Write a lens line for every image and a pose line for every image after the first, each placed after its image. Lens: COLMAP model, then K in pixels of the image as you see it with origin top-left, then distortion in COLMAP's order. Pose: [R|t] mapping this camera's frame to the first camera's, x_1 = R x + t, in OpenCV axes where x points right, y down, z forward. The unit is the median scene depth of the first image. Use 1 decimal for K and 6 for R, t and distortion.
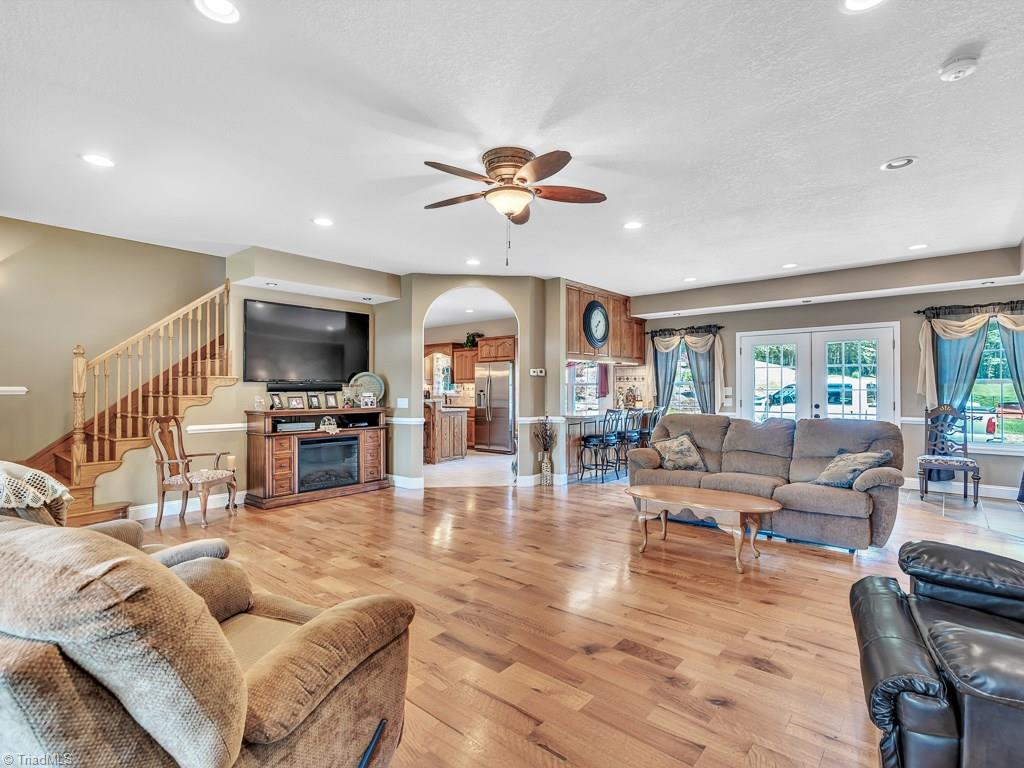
lens RADIAL K [[488.6, 0, 513.8], [0, 488.6, 384.6], [0, 0, 1]] dist [0.014282, -0.000454]
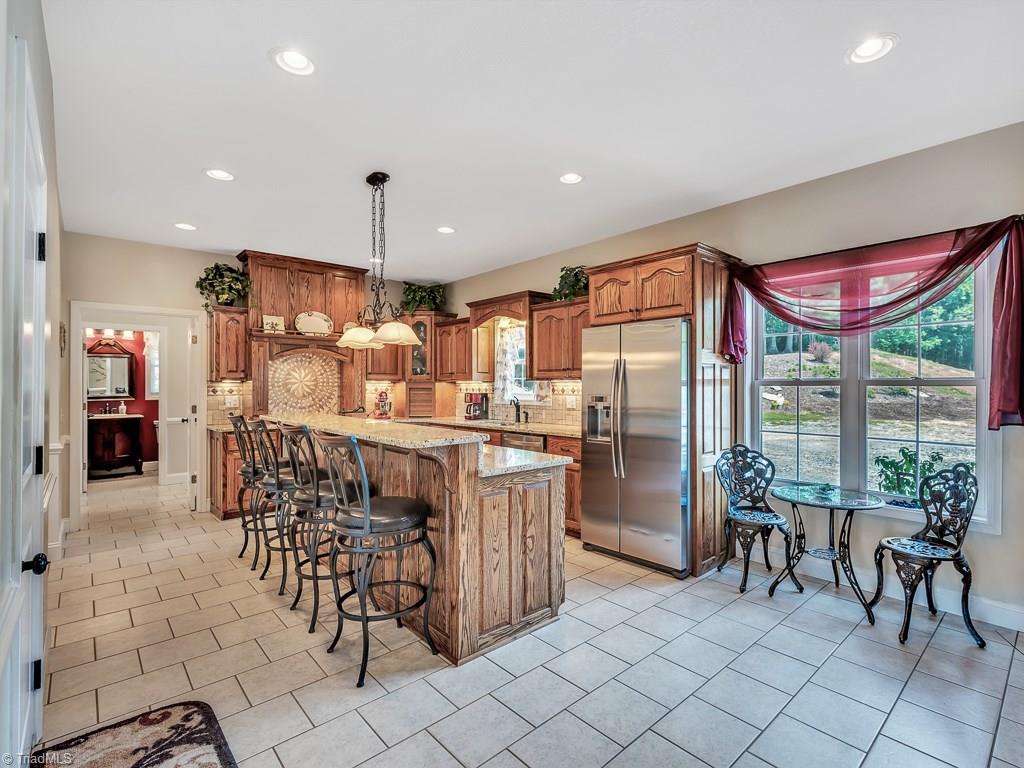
lens RADIAL K [[488.6, 0, 514.8], [0, 488.6, 385.4], [0, 0, 1]] dist [0.014282, -0.000454]
pose [[0.983938, -0.003506, -0.178479, -0.057412], [0.005534, 0.999926, 0.010868, -0.001993], [0.178427, -0.011681, 0.983884, 0.548331]]
